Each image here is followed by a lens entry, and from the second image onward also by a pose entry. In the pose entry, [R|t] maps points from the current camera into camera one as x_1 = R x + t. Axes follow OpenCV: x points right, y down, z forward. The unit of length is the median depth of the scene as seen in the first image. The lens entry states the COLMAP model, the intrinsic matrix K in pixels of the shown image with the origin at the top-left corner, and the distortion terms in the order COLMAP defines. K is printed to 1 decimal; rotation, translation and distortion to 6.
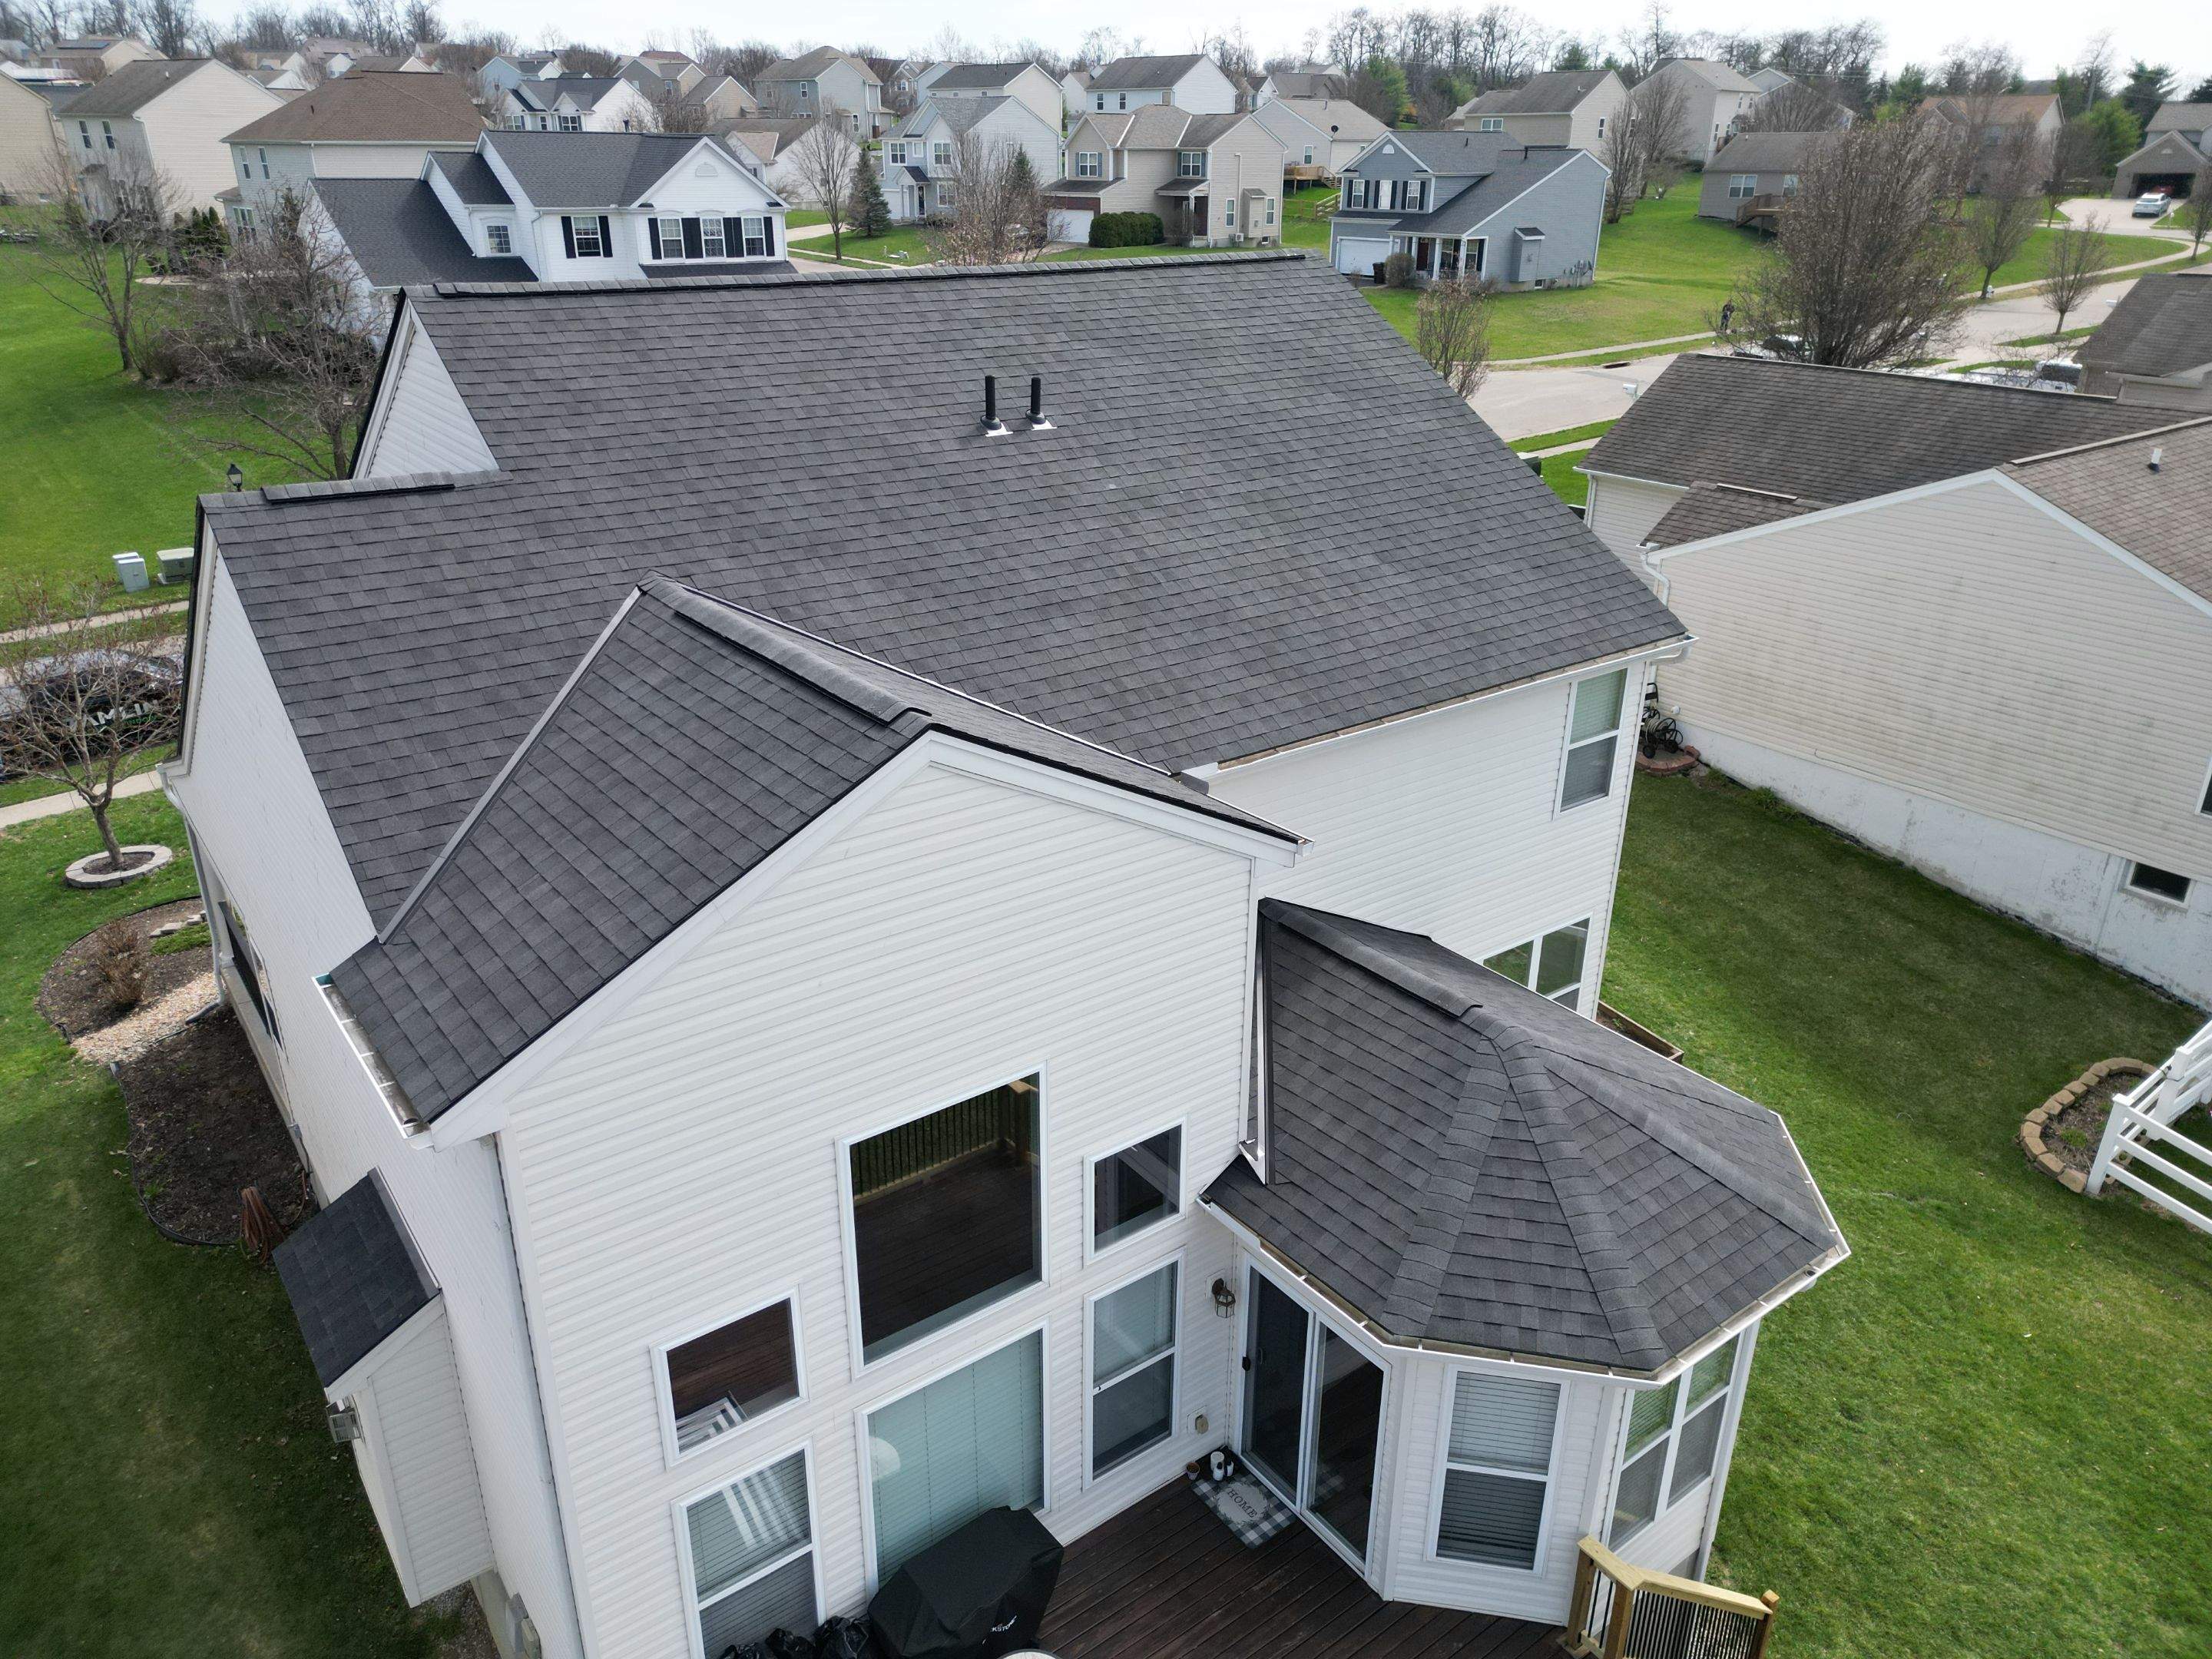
lens RADIAL K [[1537.6, 0, 1106.0], [0, 1537.6, 829.5], [0, 0, 1]] dist [0.088153, -0.000139]
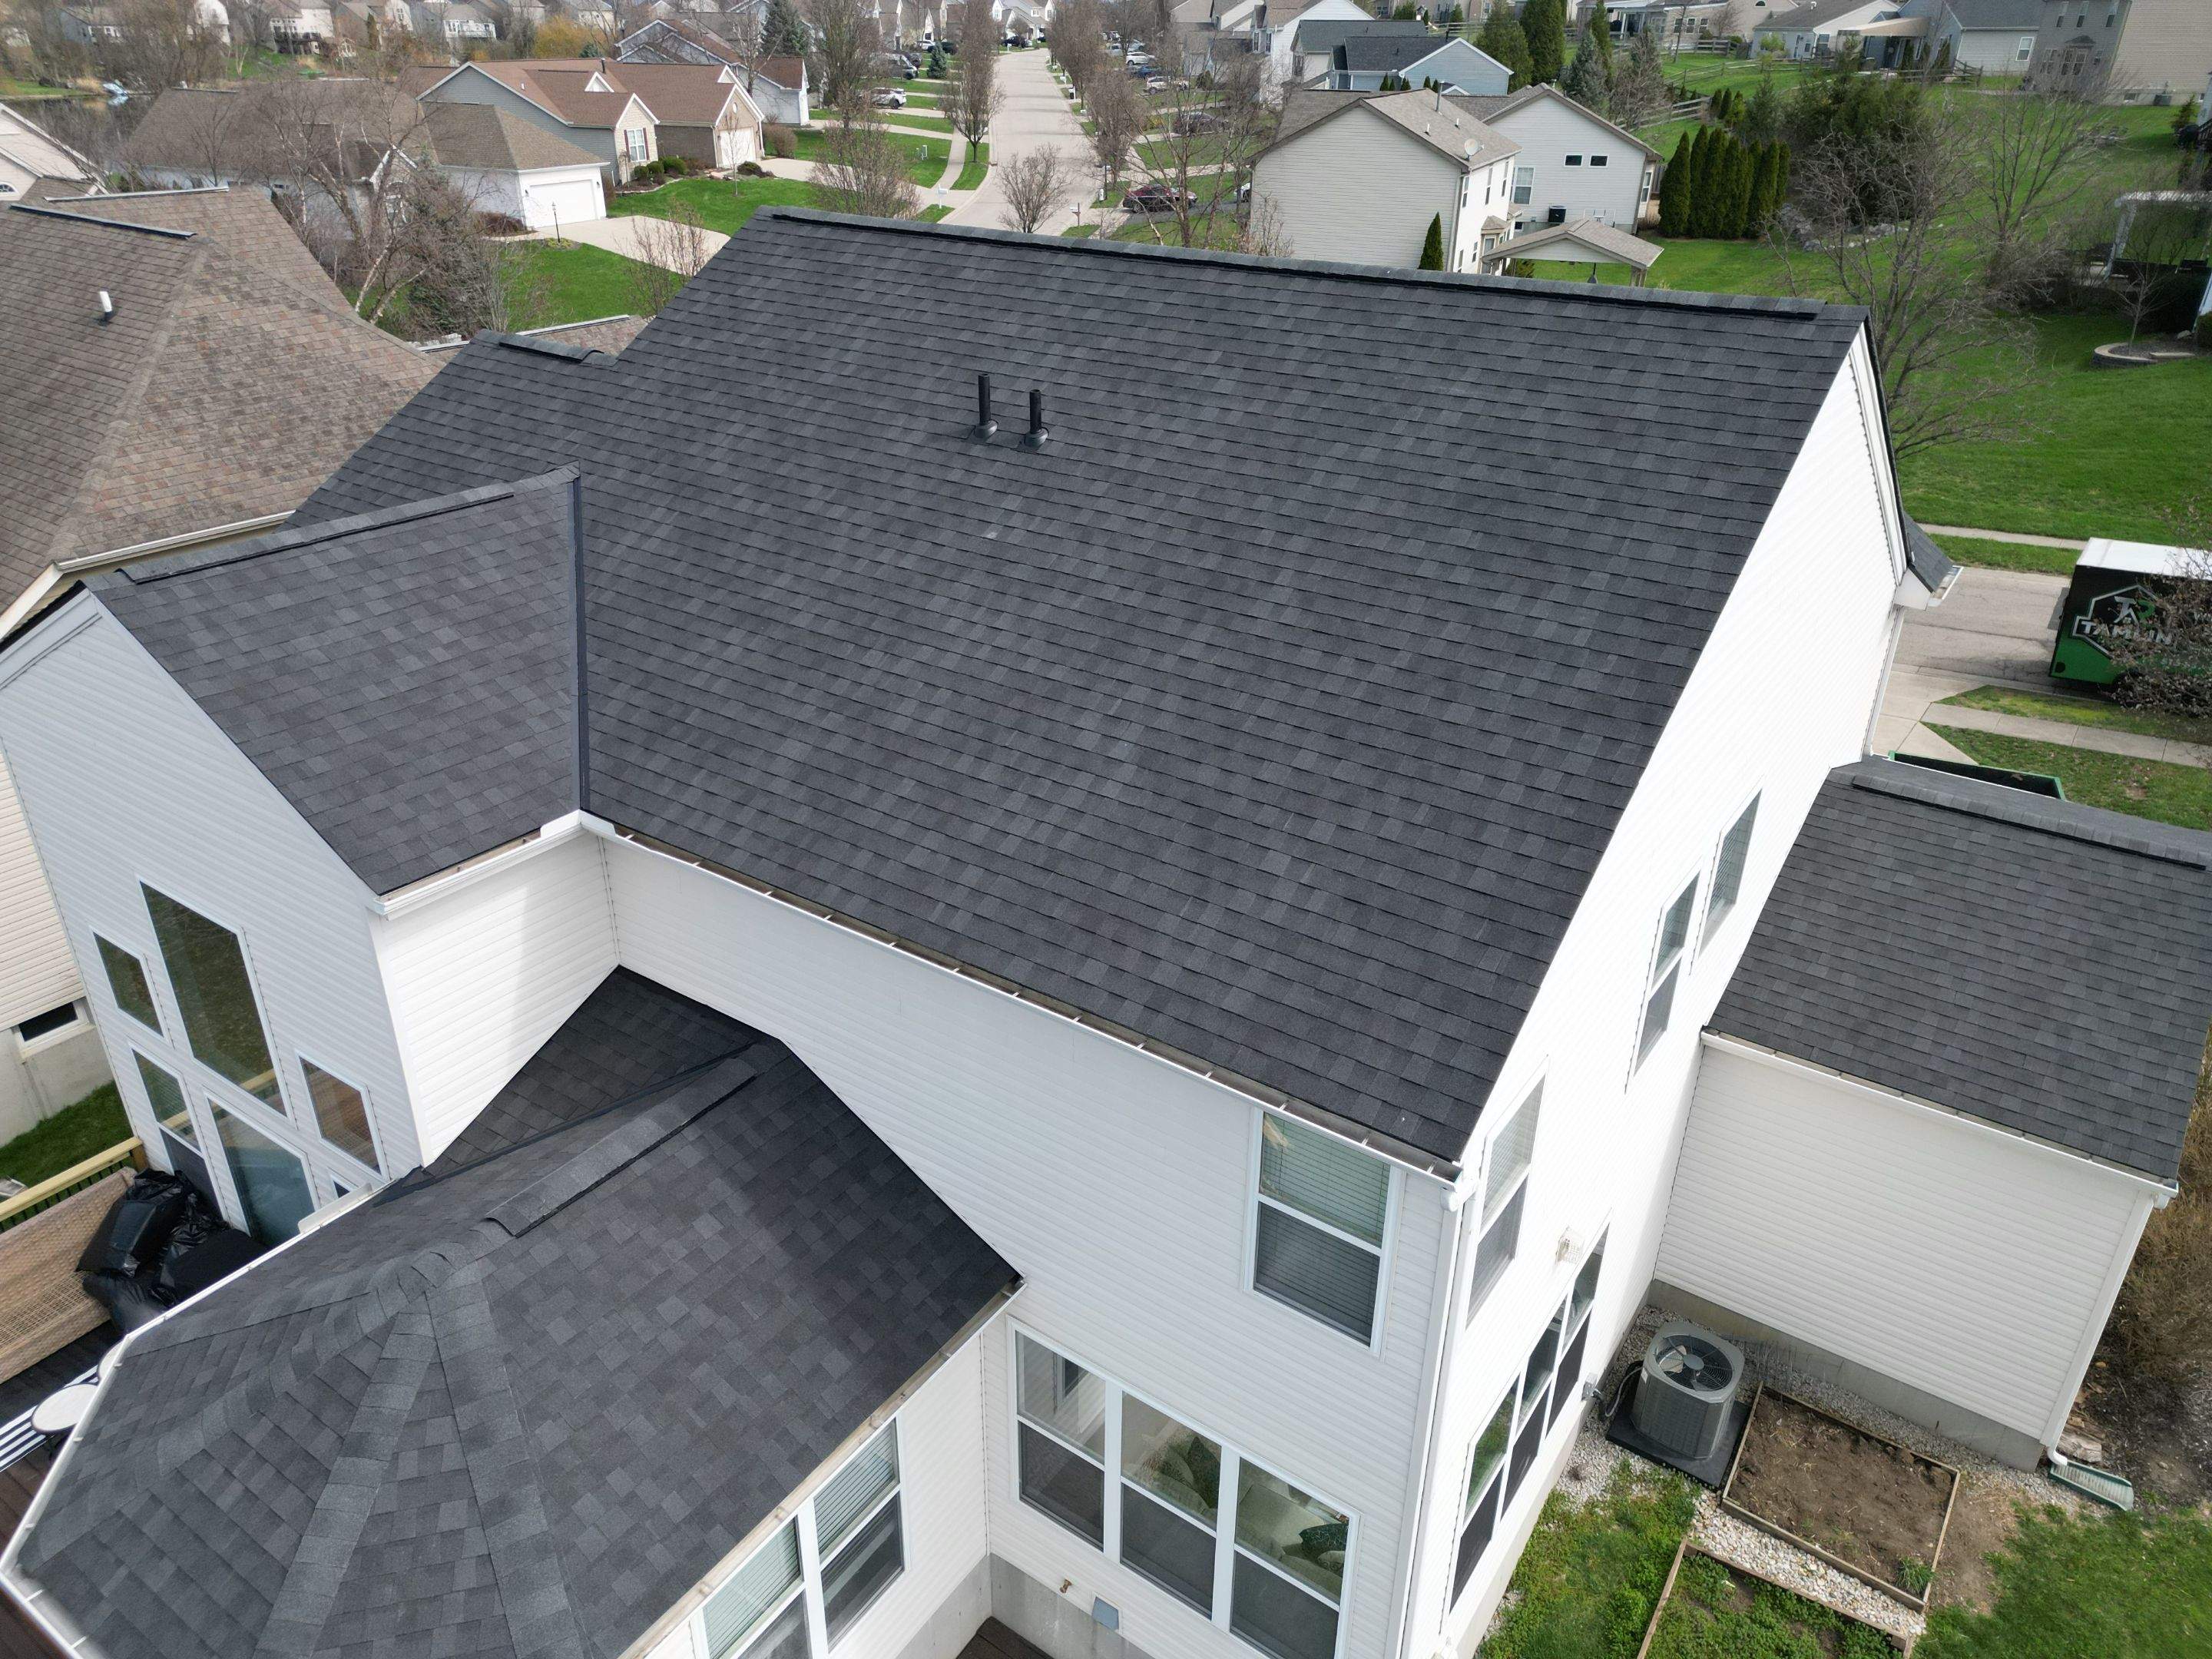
lens RADIAL K [[1537.6, 0, 1106.0], [0, 1537.6, 829.5], [0, 0, 1]] dist [0.088153, -0.000139]
pose [[0.323297, 0.431948, -0.841962, 0.836627], [-0.391074, 0.871196, 0.296781, -0.380660], [0.861707, 0.233321, 0.450579, 0.782686]]
